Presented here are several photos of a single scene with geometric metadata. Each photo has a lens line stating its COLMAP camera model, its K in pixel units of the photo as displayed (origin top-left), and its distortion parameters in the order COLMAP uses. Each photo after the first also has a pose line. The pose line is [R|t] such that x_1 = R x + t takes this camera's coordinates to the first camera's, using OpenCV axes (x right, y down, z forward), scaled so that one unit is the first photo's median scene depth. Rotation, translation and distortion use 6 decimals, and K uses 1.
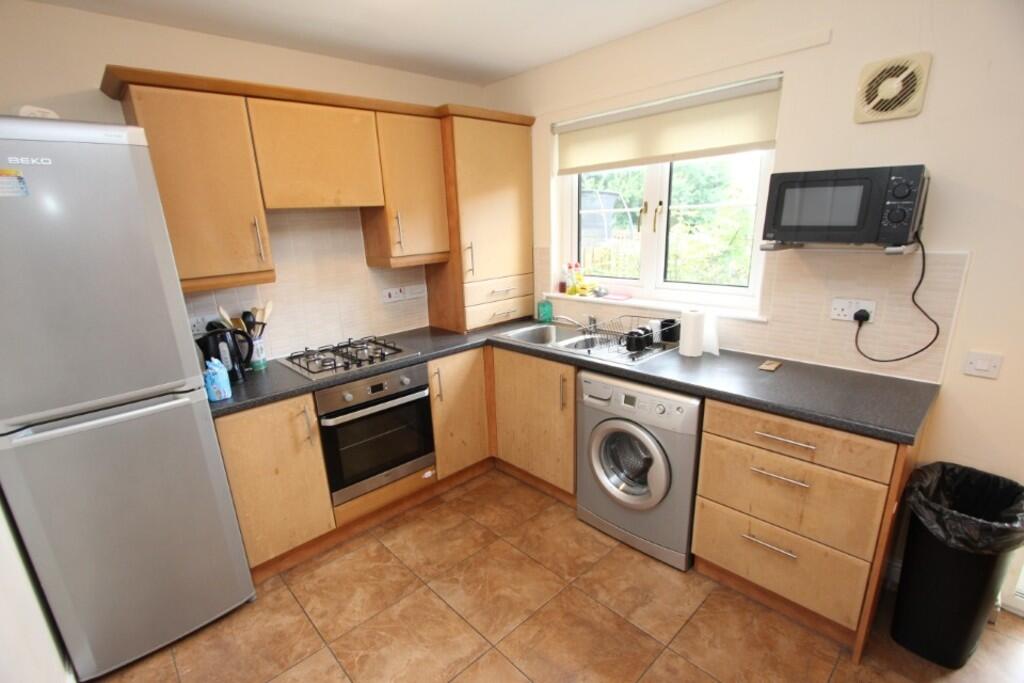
lens RADIAL K [[471.3, 0, 500.2], [0, 471.3, 359.8], [0, 0, 1]] dist [-0.021477, 0.002382]
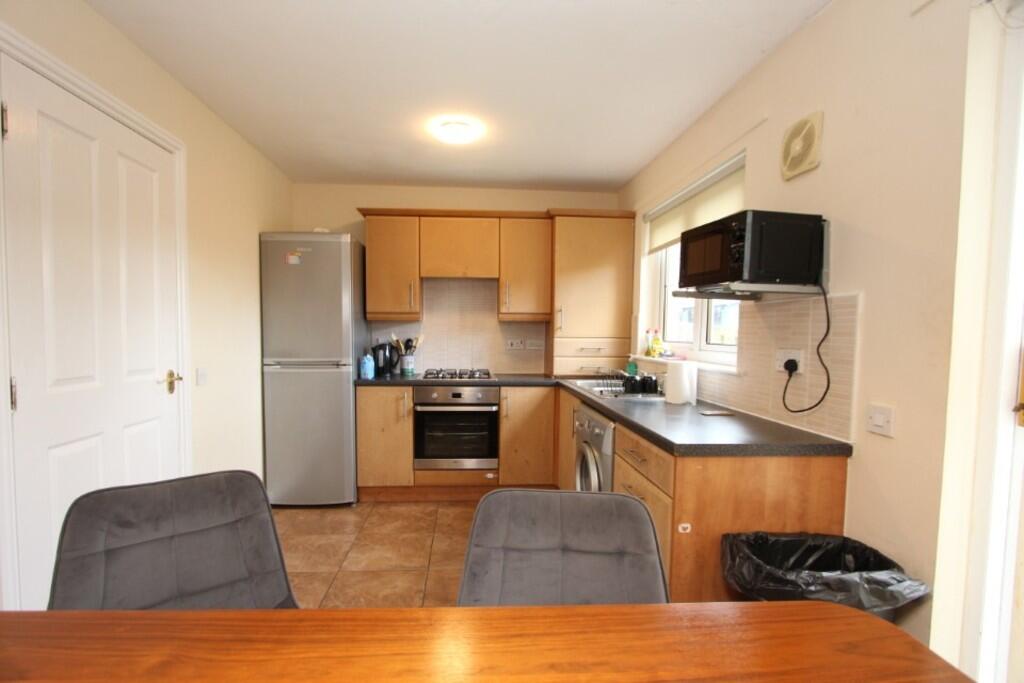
lens RADIAL K [[471.3, 0, 500.2], [0, 471.3, 359.8], [0, 0, 1]] dist [-0.021477, 0.002382]
pose [[0.781484, 0.089131, -0.617526, 0.723578], [-0.219697, 0.965666, -0.138648, 0.124994], [0.583966, 0.244020, 0.774234, -0.067673]]
